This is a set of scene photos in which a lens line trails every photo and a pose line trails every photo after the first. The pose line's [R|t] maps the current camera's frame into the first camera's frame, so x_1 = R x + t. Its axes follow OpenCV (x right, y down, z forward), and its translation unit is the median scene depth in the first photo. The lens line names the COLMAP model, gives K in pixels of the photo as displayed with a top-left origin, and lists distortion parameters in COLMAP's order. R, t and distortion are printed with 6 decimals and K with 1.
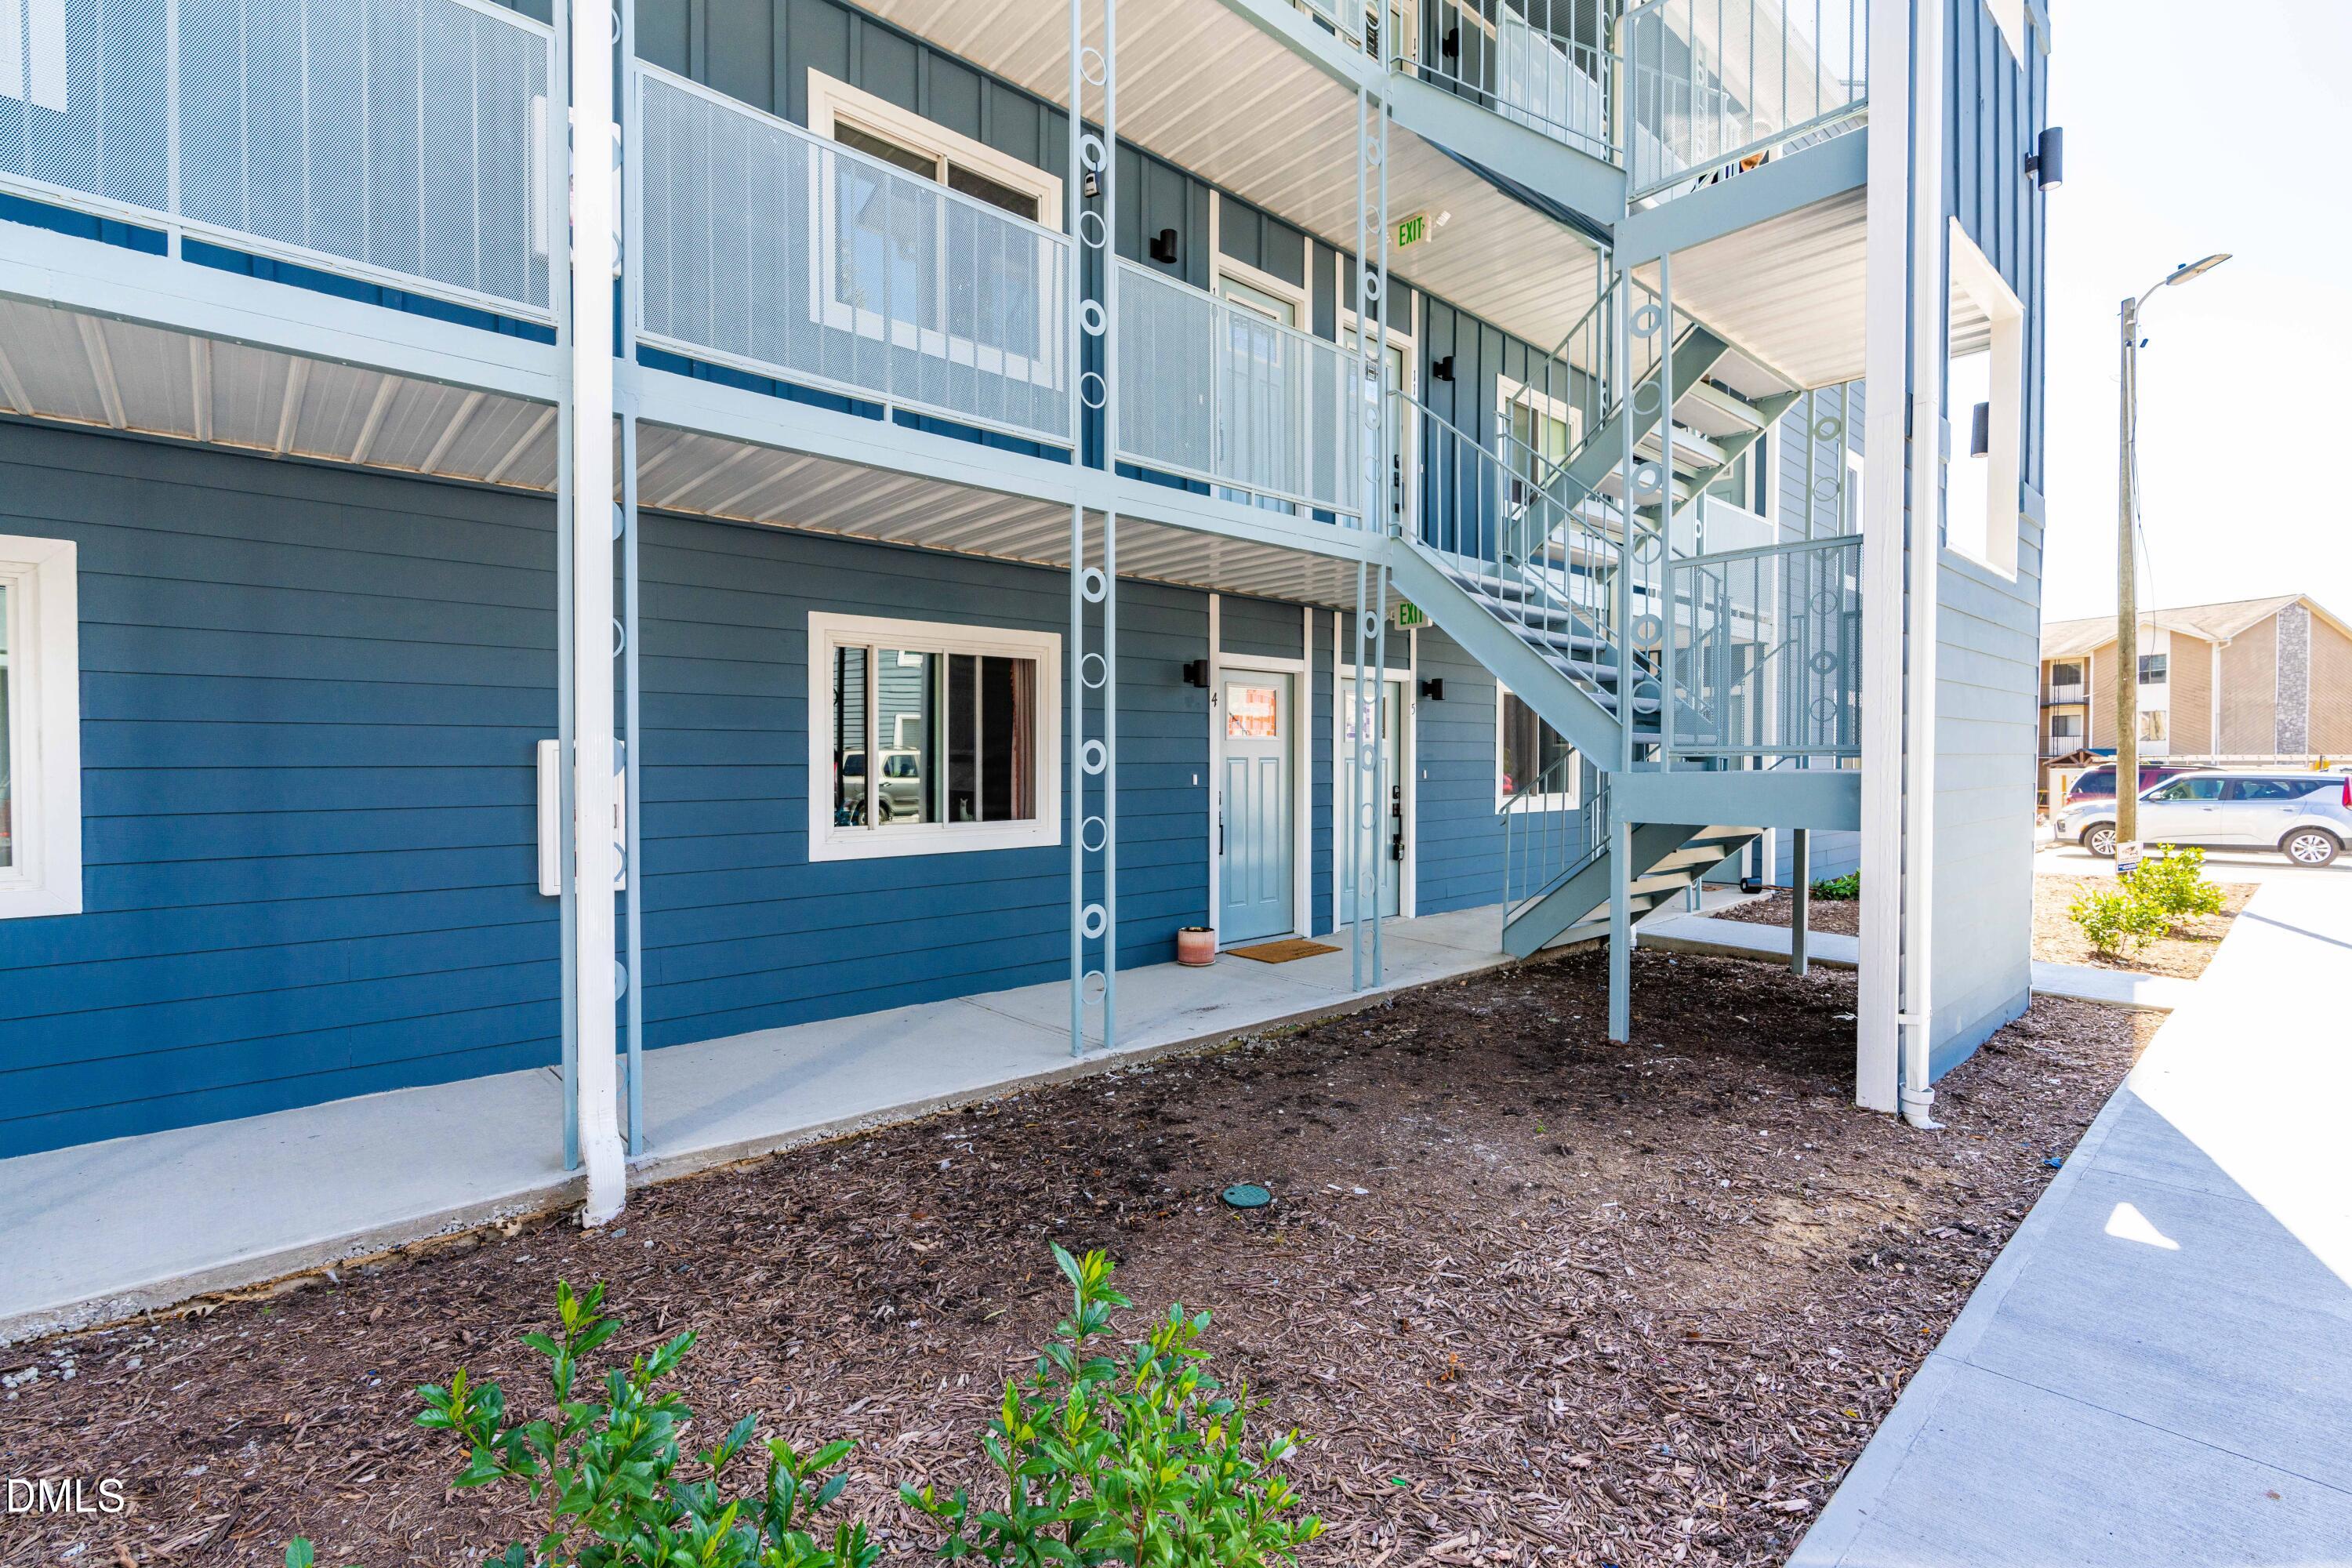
lens RADIAL K [[1062.0, 0, 1180.7], [0, 1062.0, 778.7], [0, 0, 1]] dist [-0.012777, 0.005067]
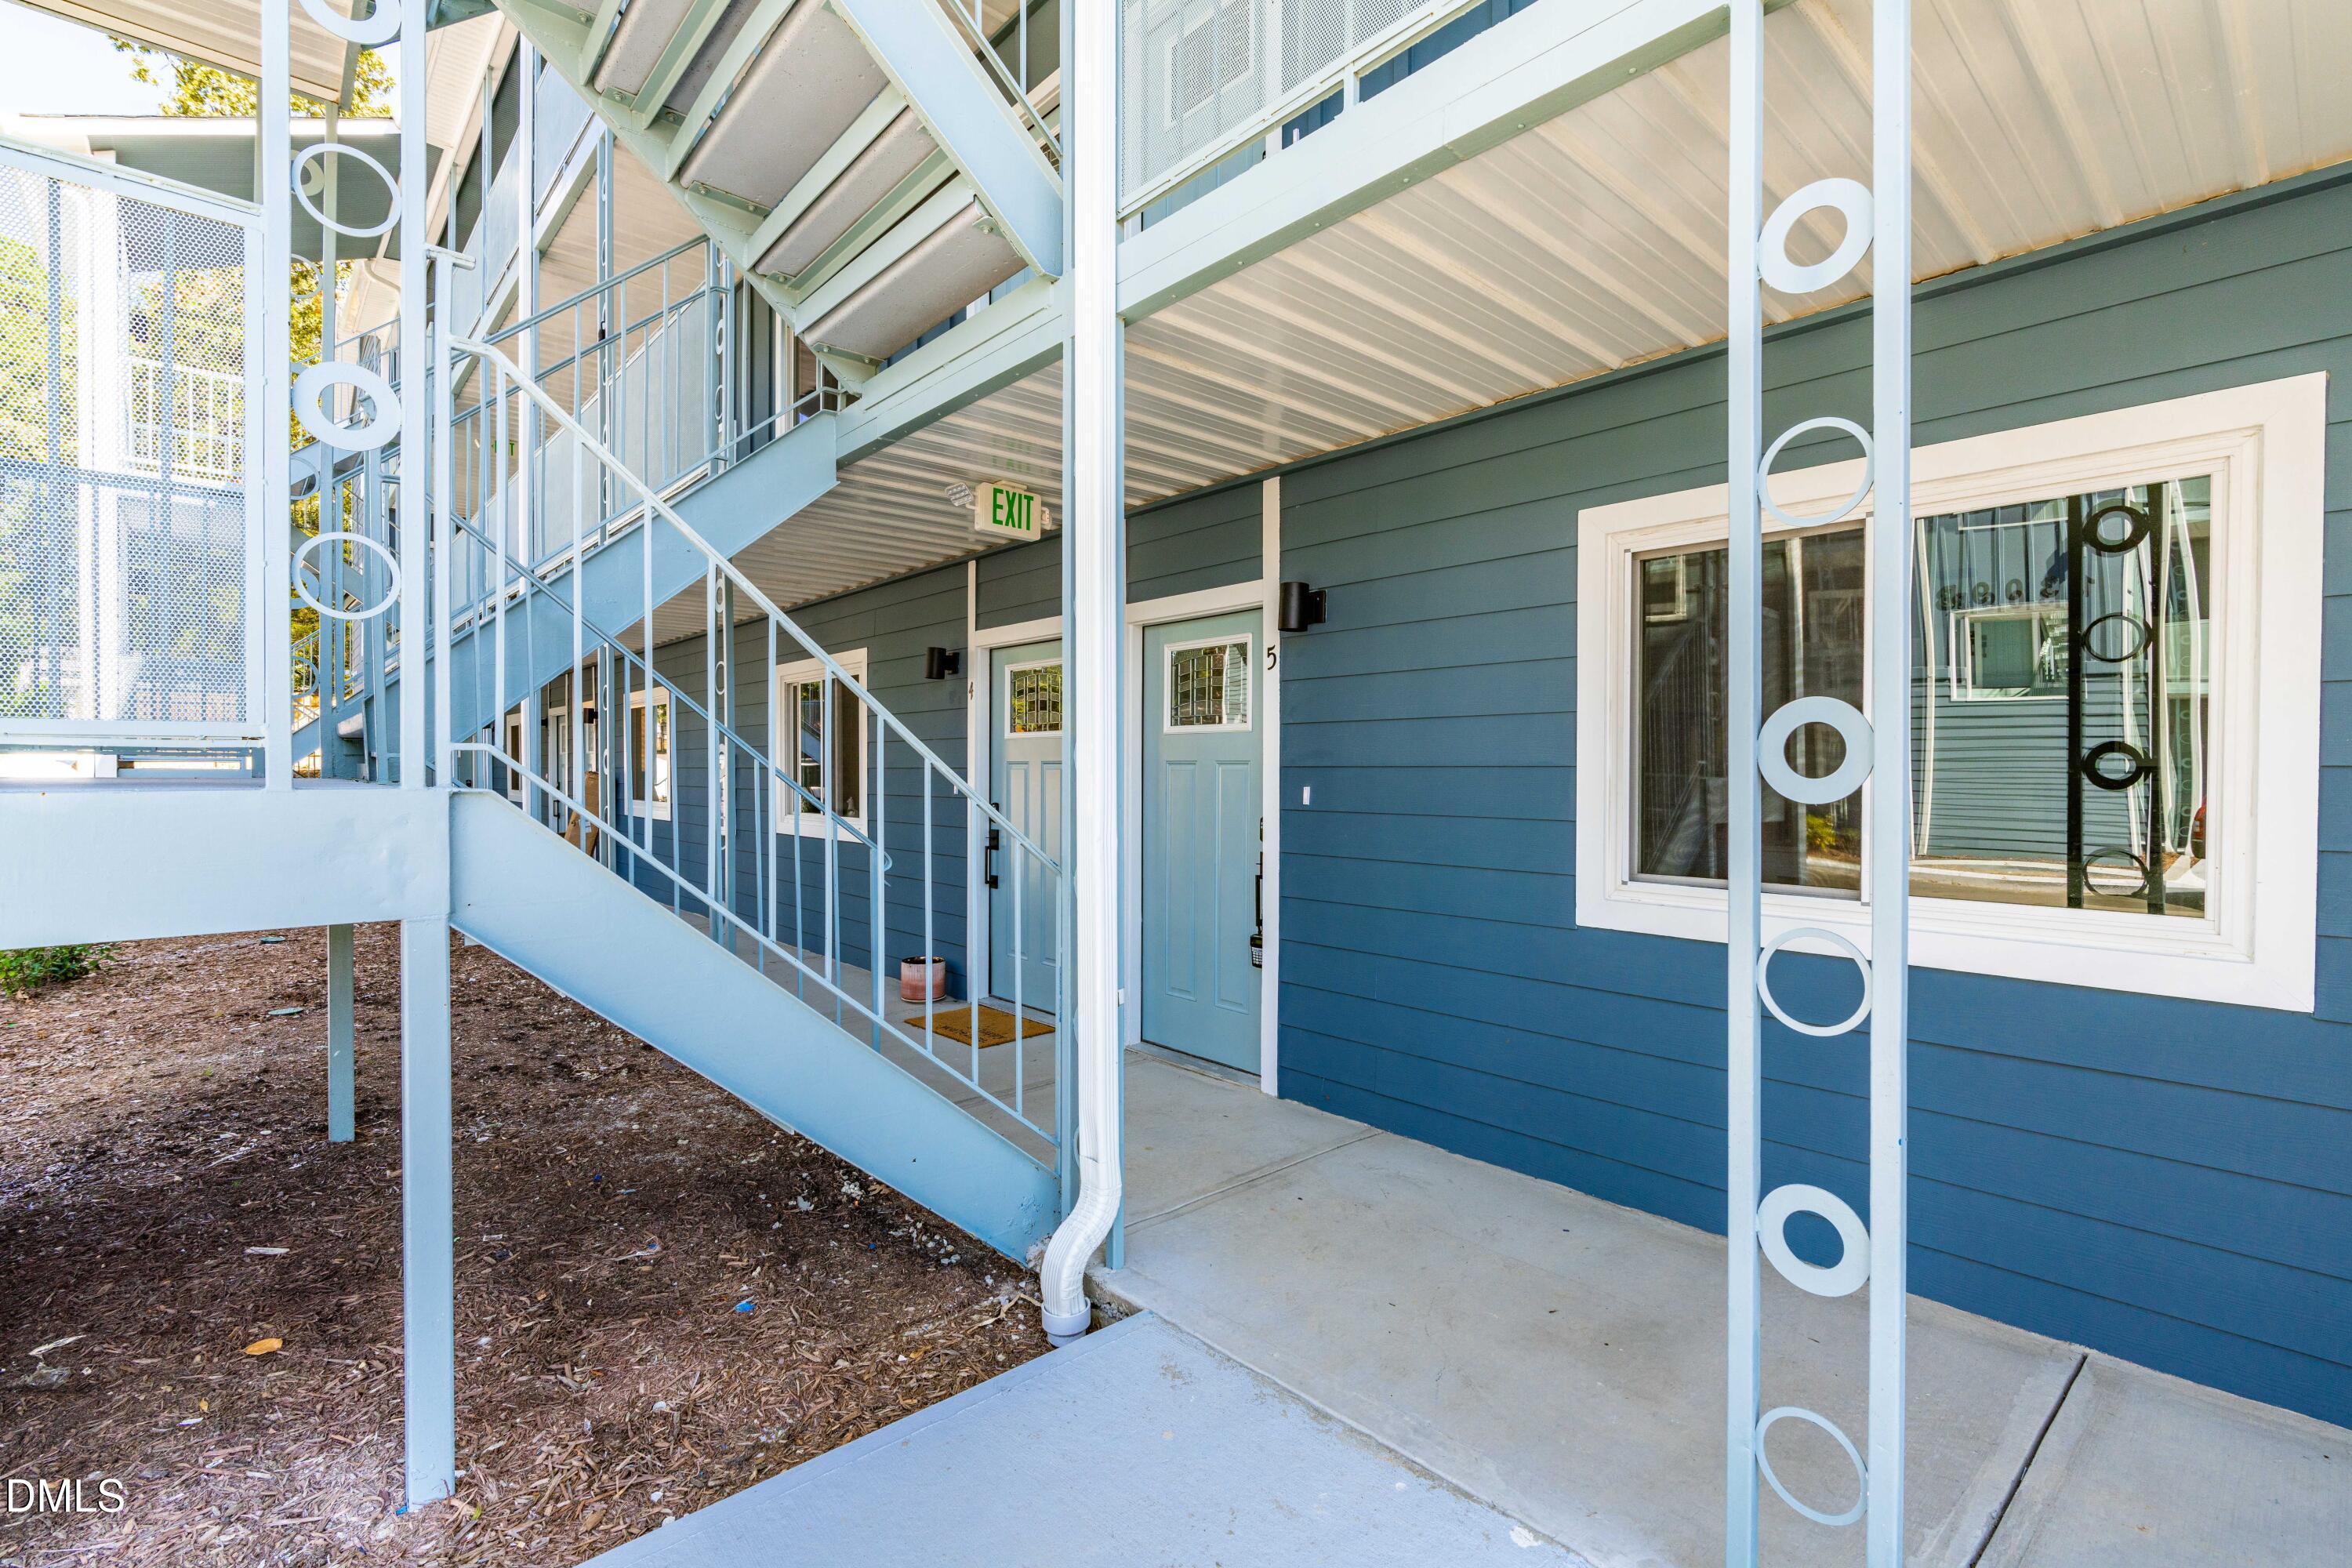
lens RADIAL K [[1062.0, 0, 1180.7], [0, 1062.0, 778.7], [0, 0, 1]] dist [-0.012777, 0.005067]
pose [[-0.003982, 0.017856, -0.999833, 0.696557], [-0.024918, 0.999528, 0.017949, -0.018534], [0.999682, 0.024985, -0.003535, 0.955575]]
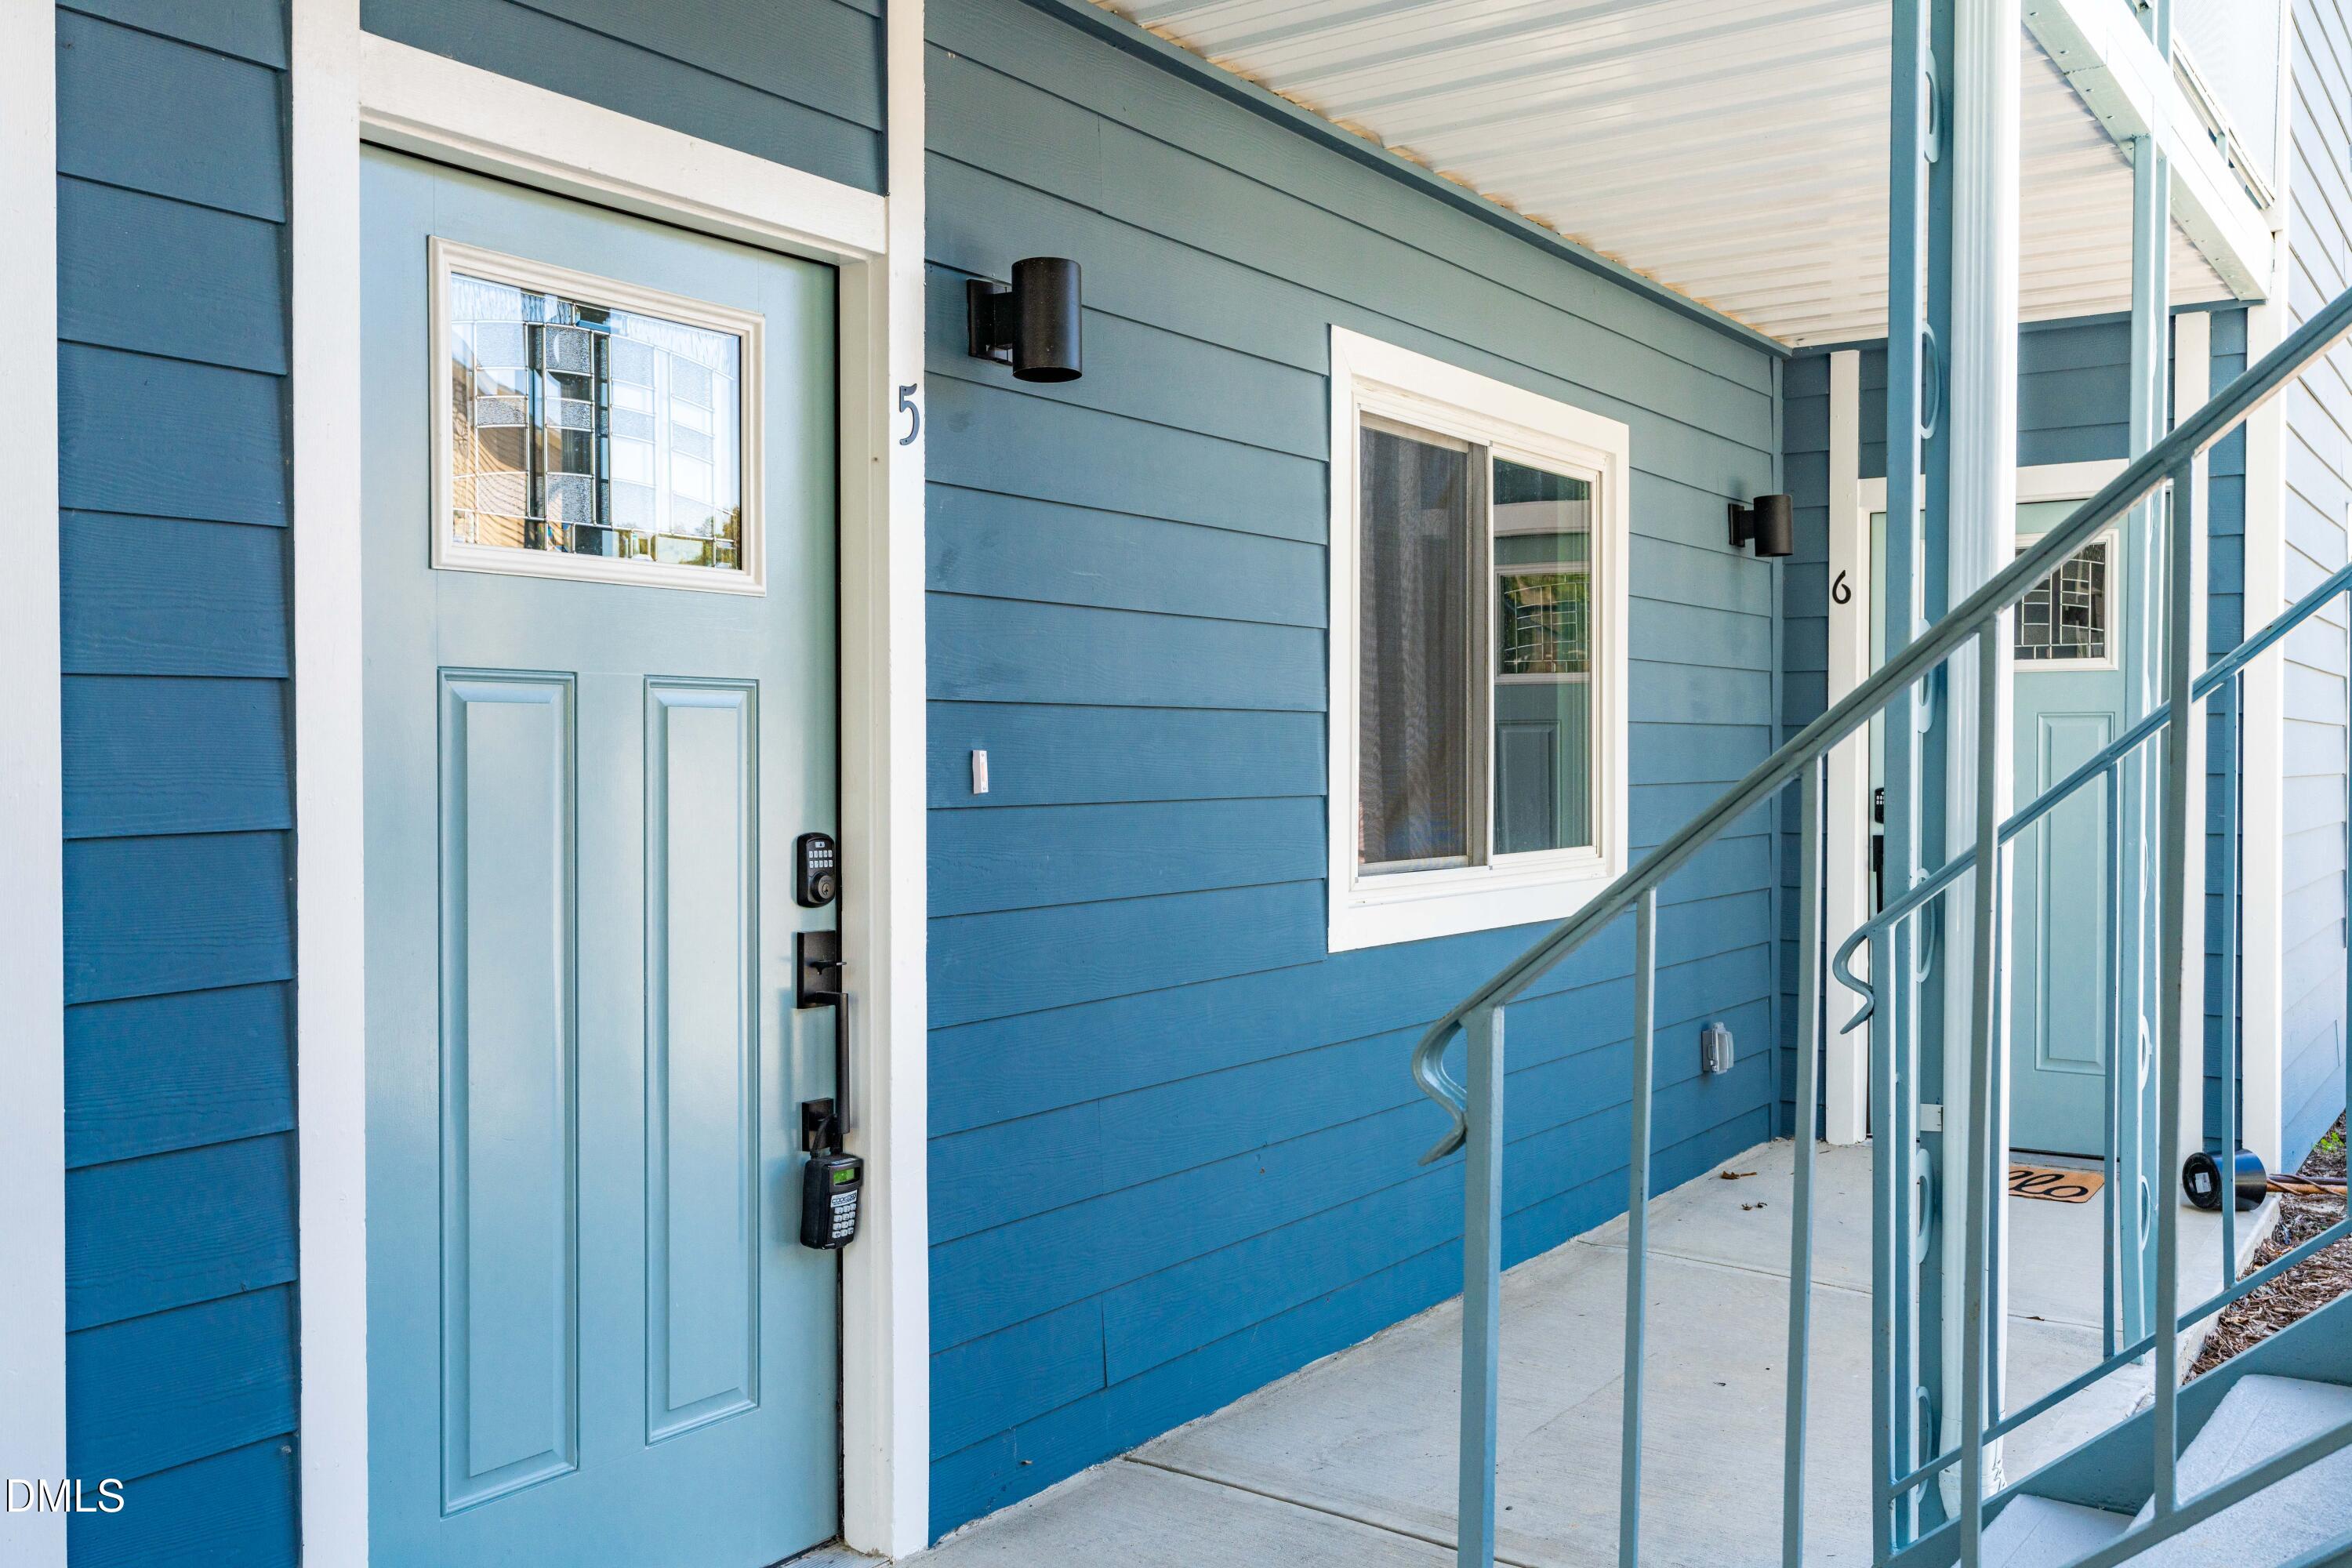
lens RADIAL K [[2089.3, 0, 1176.0], [0, 2089.3, 784.0], [0, 0, 1]] dist [-0.001967, -0.000731]
pose [[0.971090, 0.000993, 0.238711, 0.176266], [0.001538, 0.999945, -0.010417, 0.001976], [-0.238708, 0.010483, 0.971035, 0.633871]]
